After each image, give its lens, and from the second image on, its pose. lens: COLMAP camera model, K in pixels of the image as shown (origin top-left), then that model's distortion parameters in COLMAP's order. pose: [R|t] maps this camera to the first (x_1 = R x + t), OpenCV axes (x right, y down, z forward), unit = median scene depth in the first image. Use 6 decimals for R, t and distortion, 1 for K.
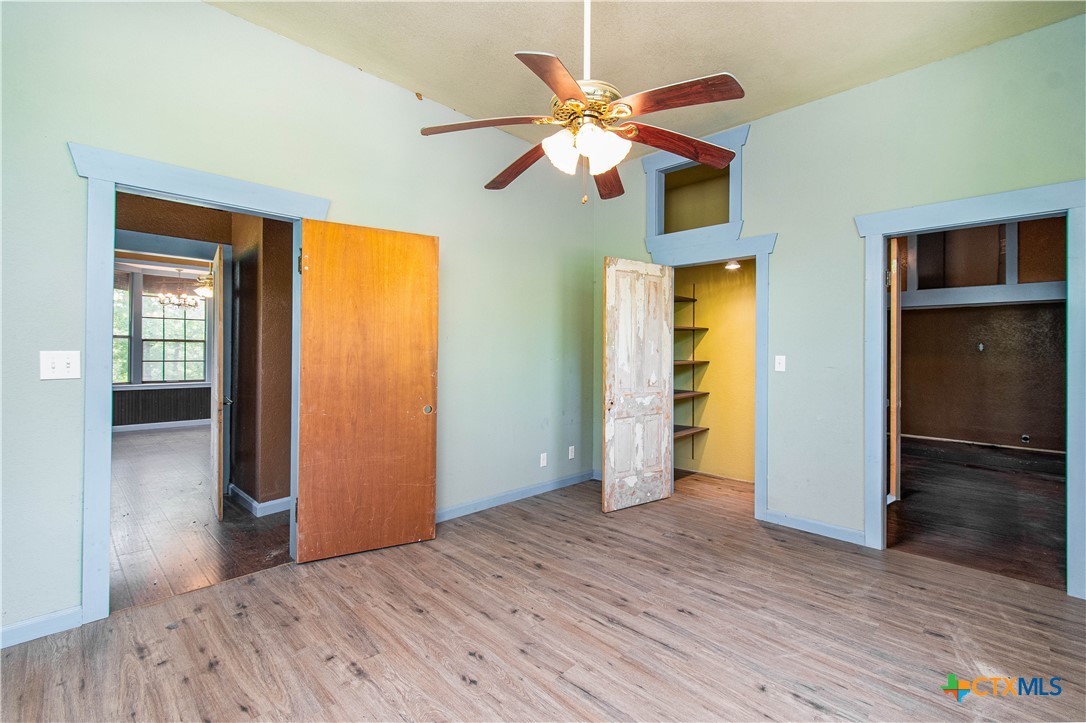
lens RADIAL K [[488.6, 0, 551.8], [0, 488.6, 352.0], [0, 0, 1]] dist [0.001619, -0.001171]
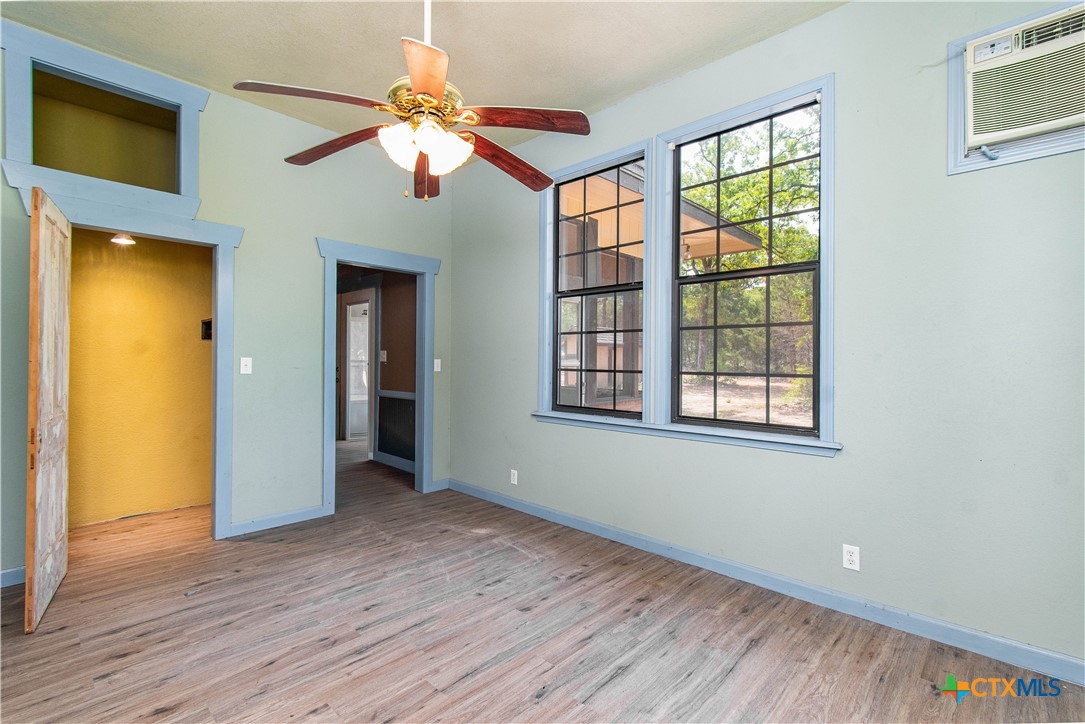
lens RADIAL K [[488.2, 0, 546.4], [0, 488.2, 359.8], [0, 0, 1]] dist [0.001619, -0.001171]
pose [[-0.018194, -0.012269, 0.999759, -0.704991], [-0.008070, 0.999894, 0.012124, -0.006552], [-0.999802, -0.007848, -0.018291, 0.604772]]
